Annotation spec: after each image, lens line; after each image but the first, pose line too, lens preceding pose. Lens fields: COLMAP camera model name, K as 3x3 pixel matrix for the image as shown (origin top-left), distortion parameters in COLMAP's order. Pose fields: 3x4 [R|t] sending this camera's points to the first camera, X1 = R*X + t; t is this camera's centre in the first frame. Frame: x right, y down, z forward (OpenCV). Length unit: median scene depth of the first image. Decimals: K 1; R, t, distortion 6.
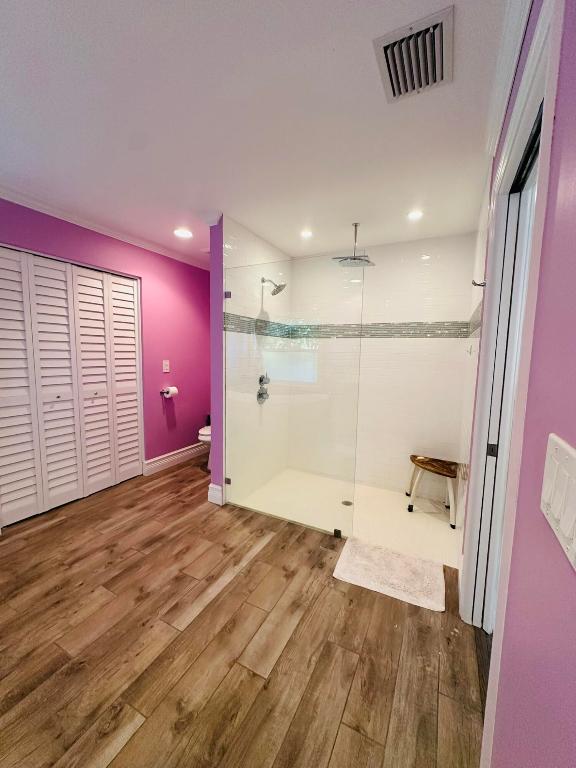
lens RADIAL K [[304.3, 0, 289.4], [0, 304.3, 385.7], [0, 0, 1]] dist [-0.001029, 0.000129]
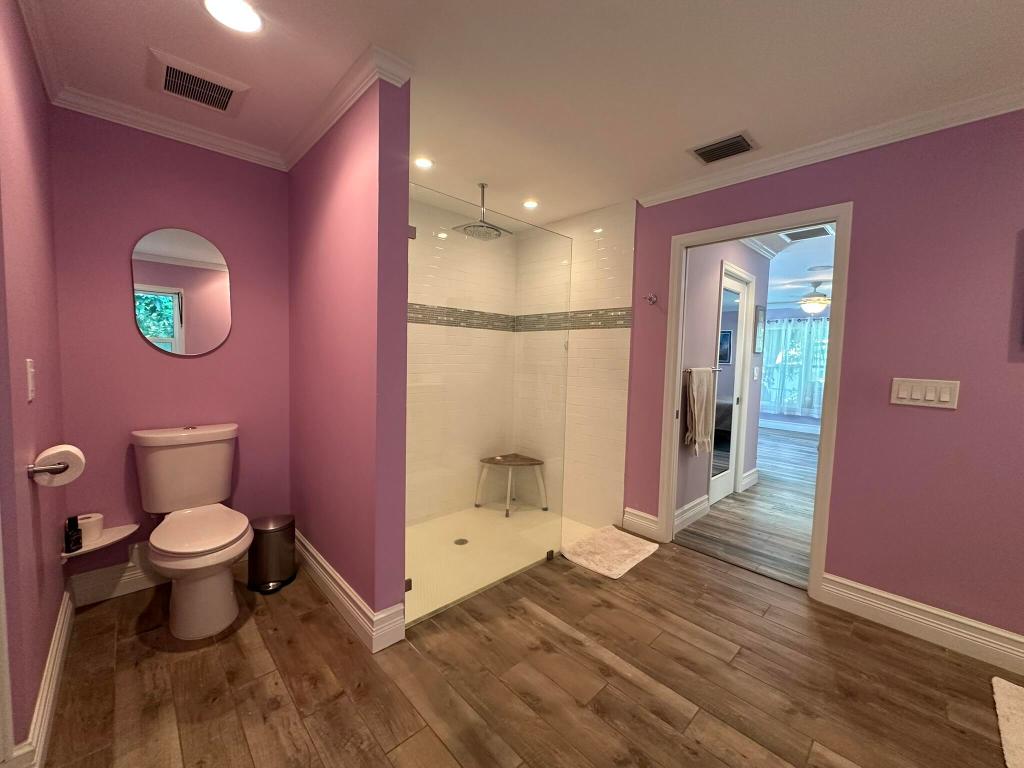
lens RADIAL K [[405.8, 0, 509.5], [0, 405.8, 385.9], [0, 0, 1]] dist [-0.001029, 0.000129]
pose [[0.338217, -0.080917, 0.937583, -1.046163], [0.078287, 0.995262, 0.057654, -0.077556], [-0.937806, 0.053900, 0.342949, 0.778117]]
